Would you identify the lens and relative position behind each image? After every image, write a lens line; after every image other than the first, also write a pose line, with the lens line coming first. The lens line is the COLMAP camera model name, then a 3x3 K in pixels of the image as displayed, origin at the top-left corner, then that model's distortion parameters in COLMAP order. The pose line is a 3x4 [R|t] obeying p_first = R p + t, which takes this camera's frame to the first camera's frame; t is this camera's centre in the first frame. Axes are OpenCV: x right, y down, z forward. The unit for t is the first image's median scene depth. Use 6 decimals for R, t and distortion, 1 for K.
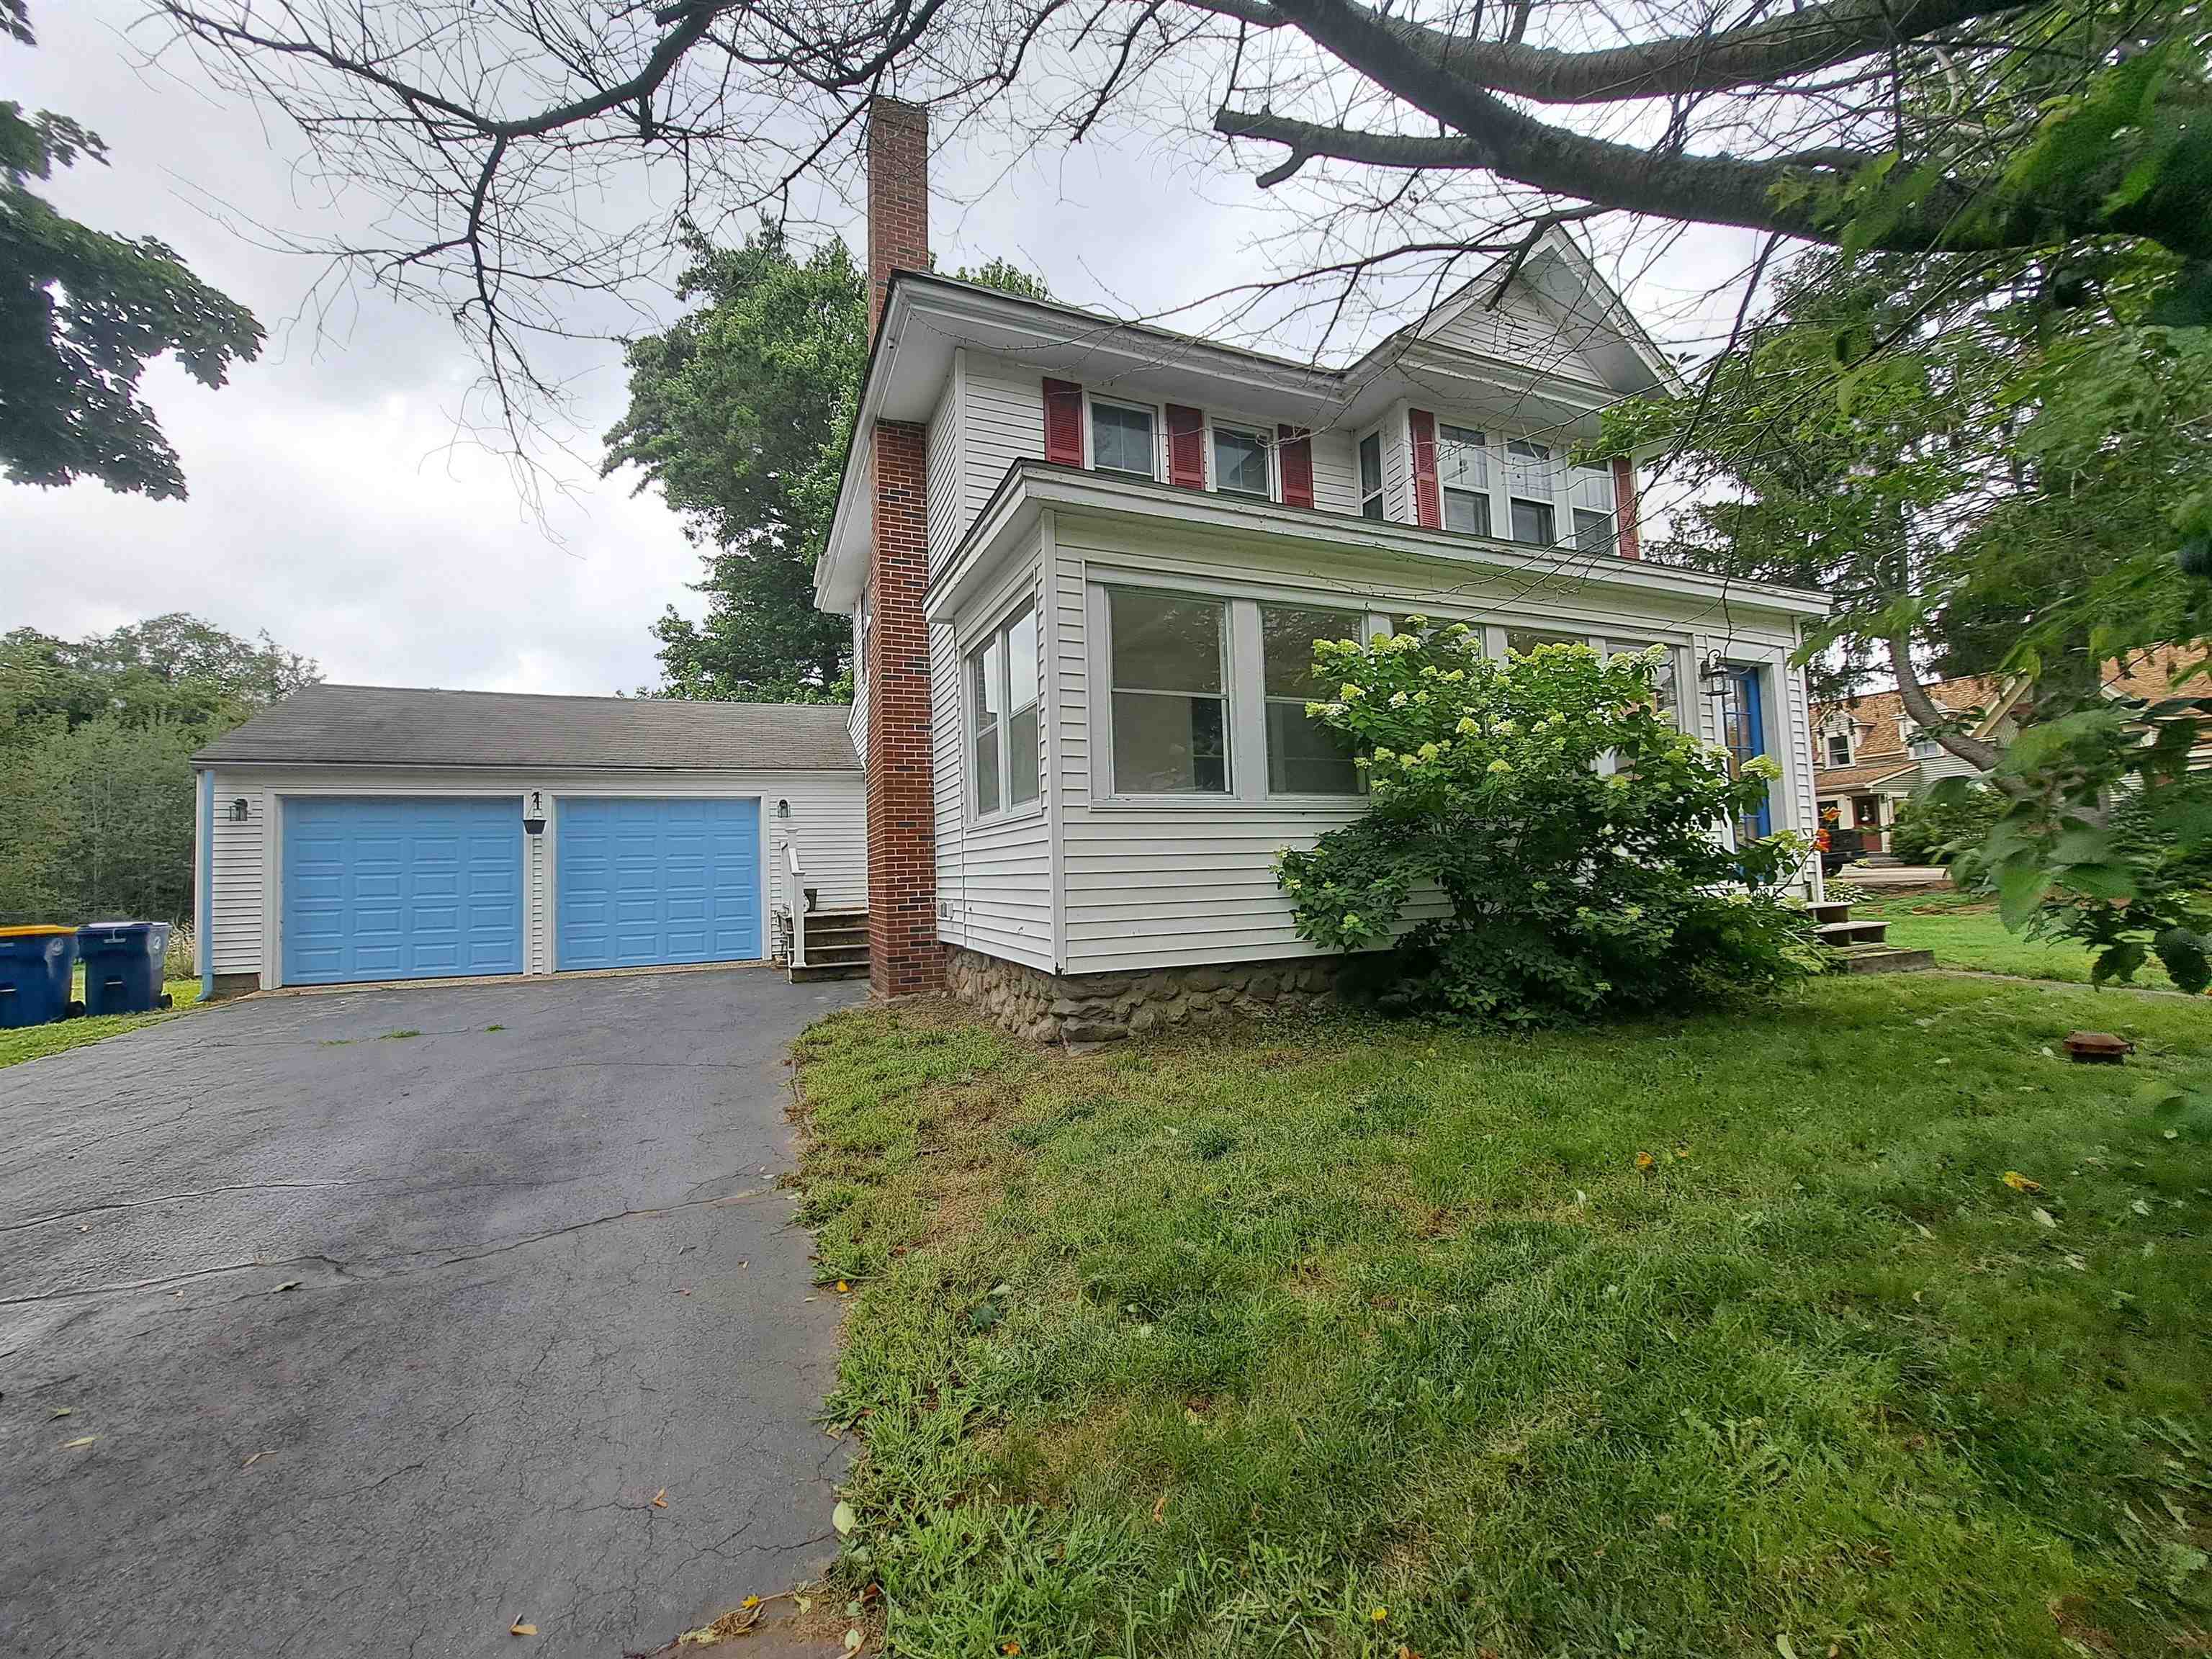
lens RADIAL K [[883.8, 0, 1114.8], [0, 883.8, 830.3], [0, 0, 1]] dist [-0.016123, -0.000266]
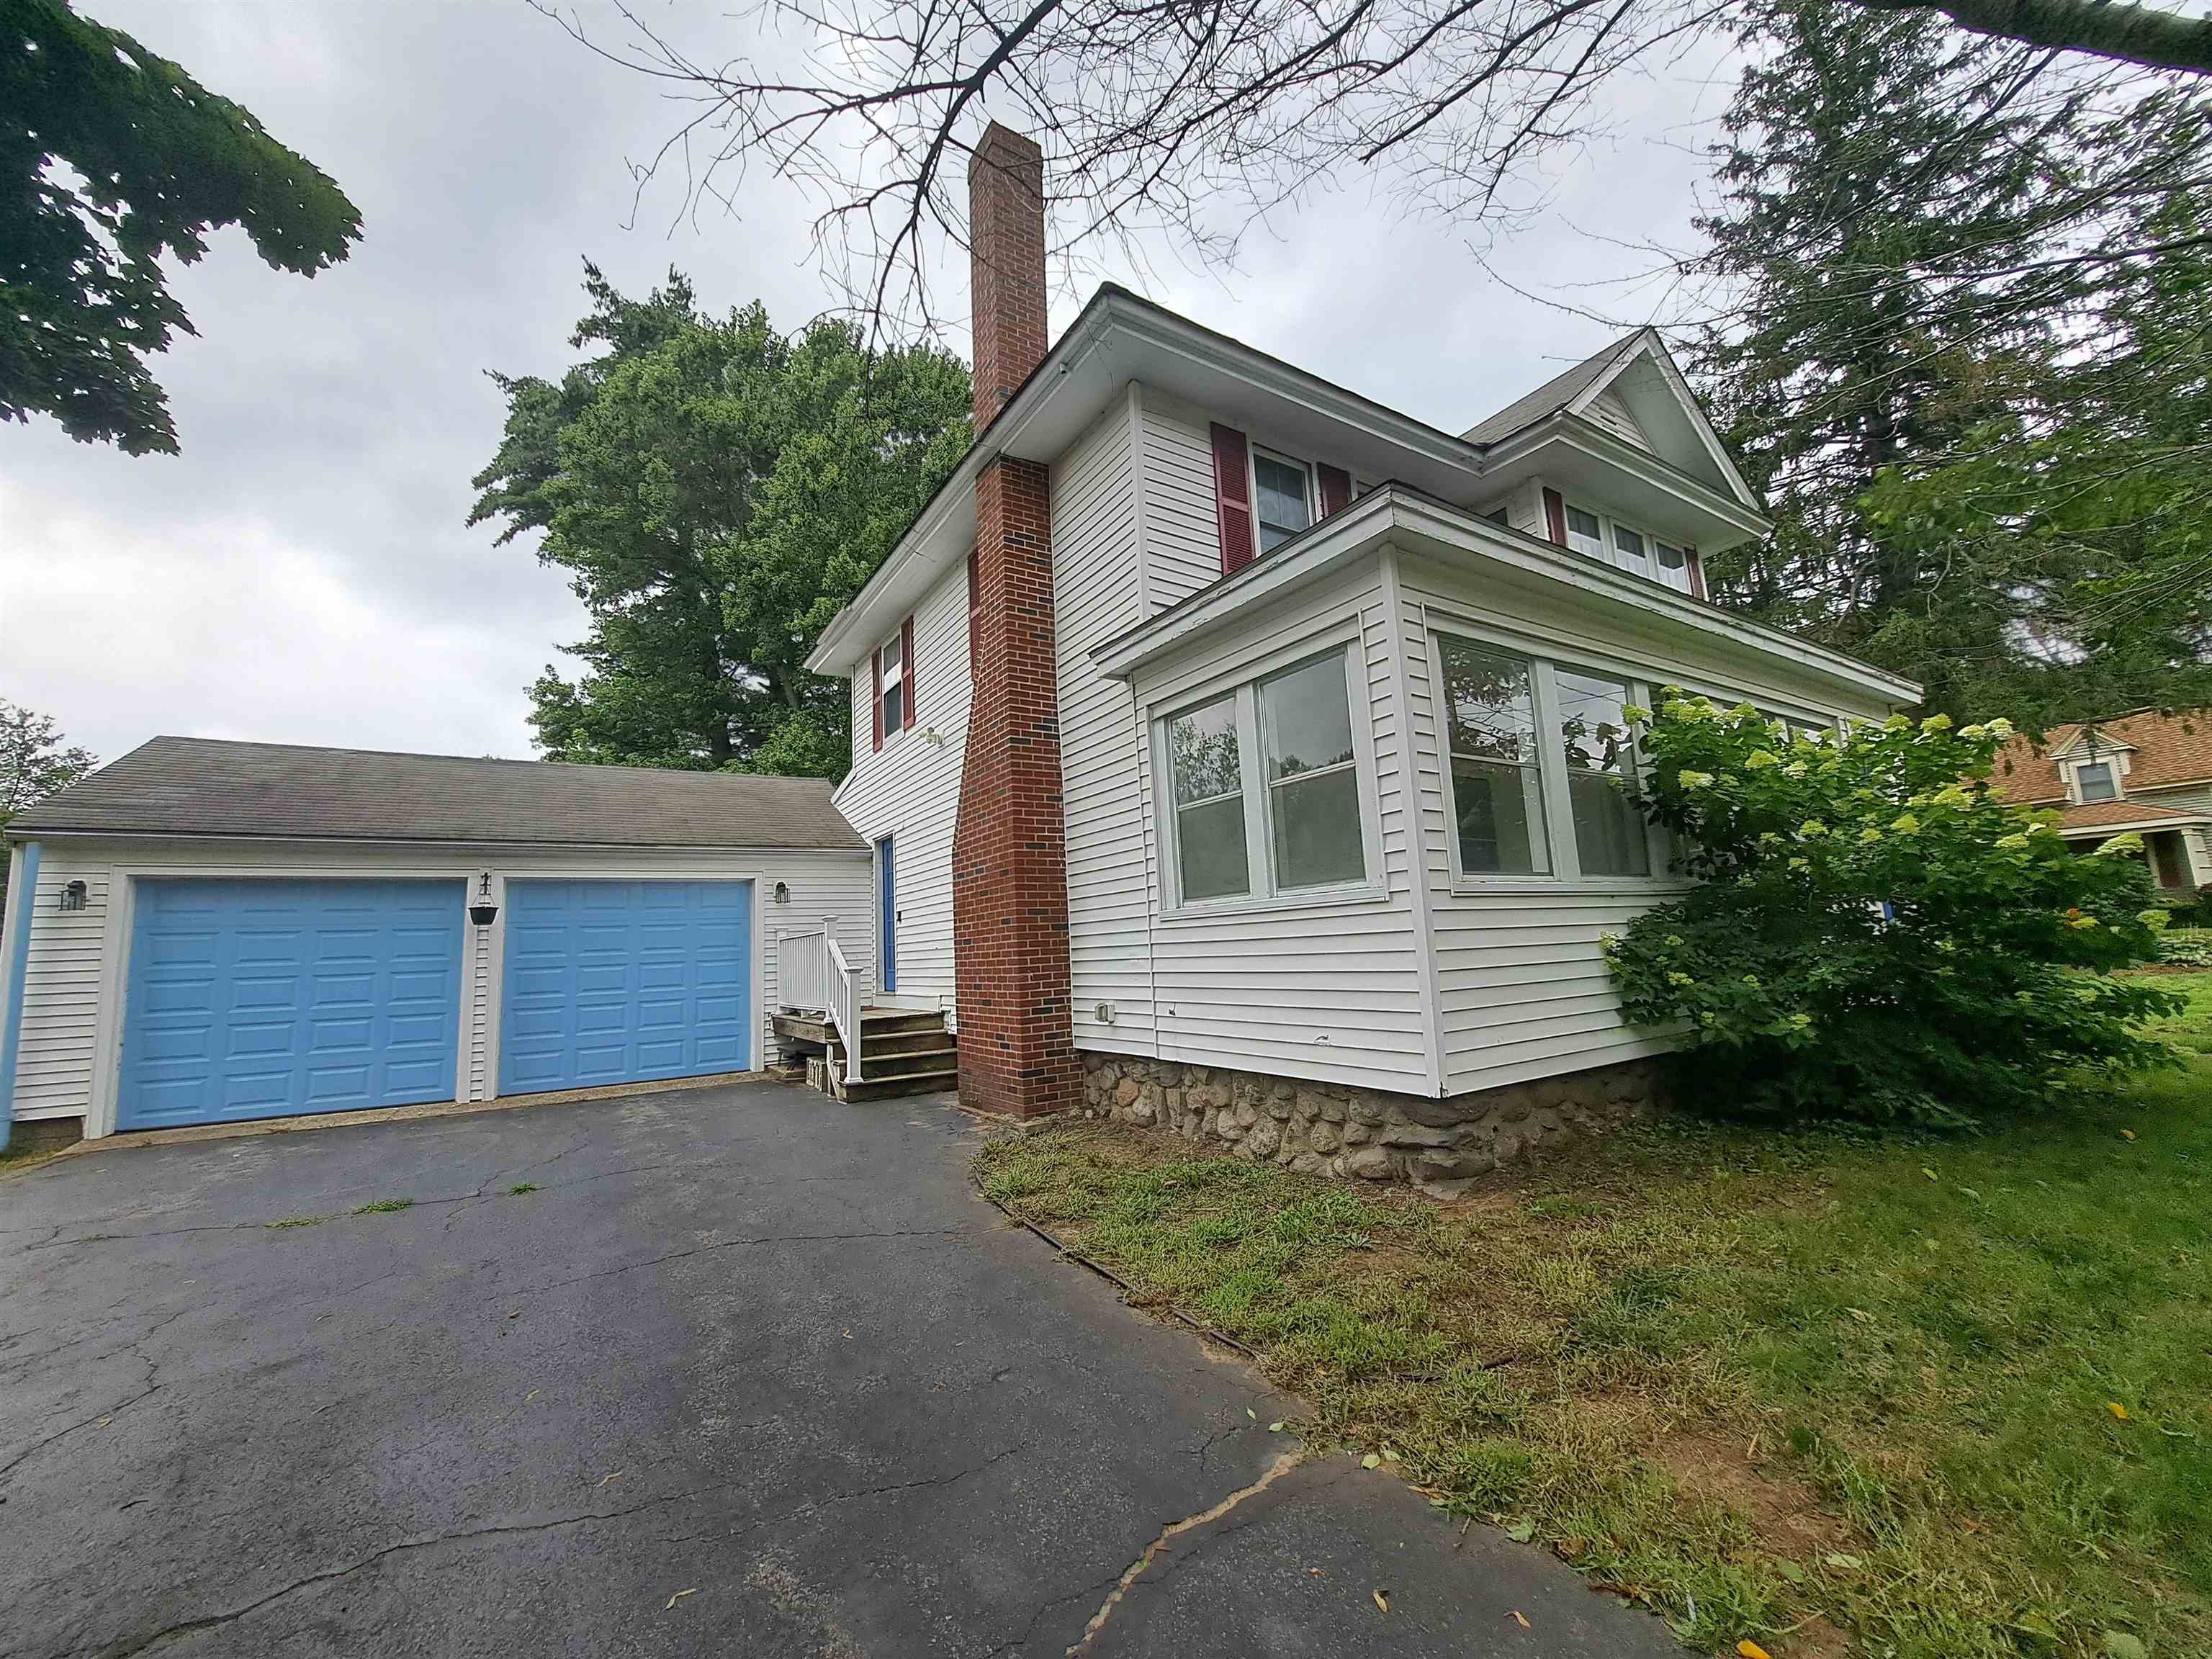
lens RADIAL K [[883.8, 0, 1109.1], [0, 883.8, 827.6], [0, 0, 1]] dist [-0.016123, -0.000266]
pose [[0.986625, 0.008009, 0.162809, -0.220041], [0.007523, 0.995491, -0.094558, -0.004199], [-0.162832, 0.094518, 0.982116, 0.101645]]
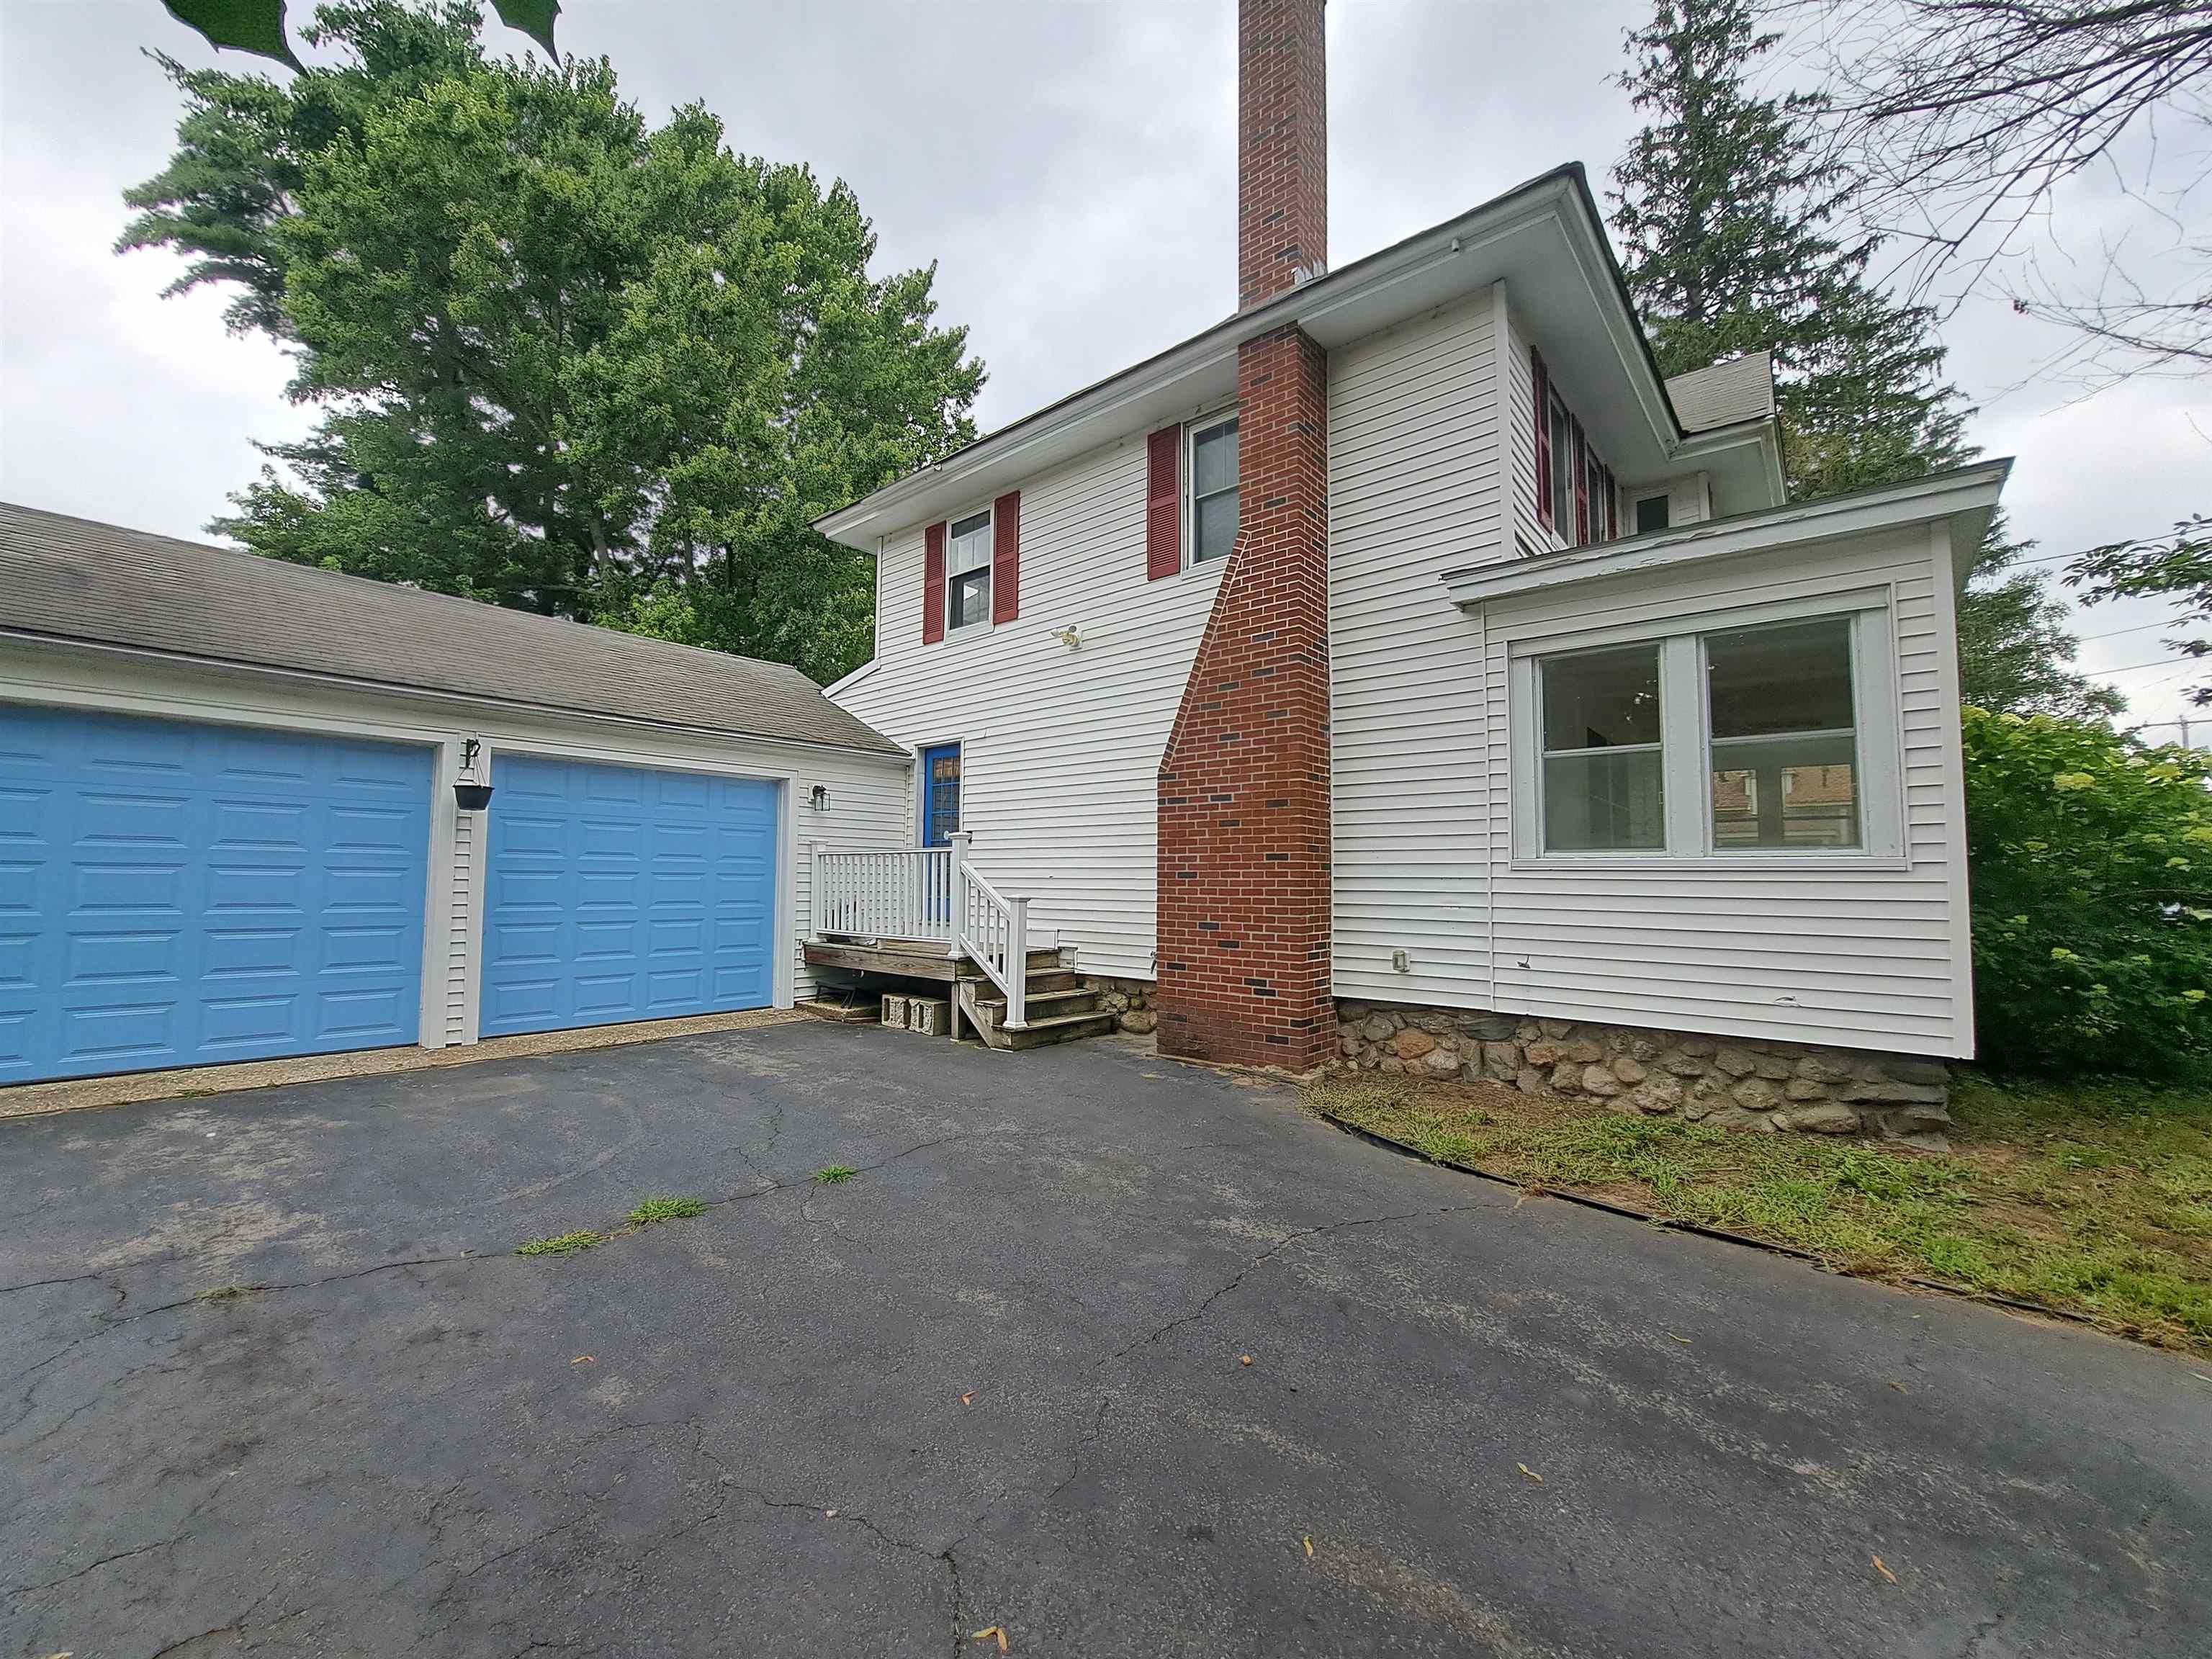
lens RADIAL K [[883.8, 0, 1114.0], [0, 883.8, 828.2], [0, 0, 1]] dist [-0.016123, -0.000266]
pose [[0.892540, 0.069447, 0.445588, -0.529962], [-0.062701, 0.997585, -0.029885, 0.007046], [-0.446588, -0.001265, 0.894739, 0.270756]]
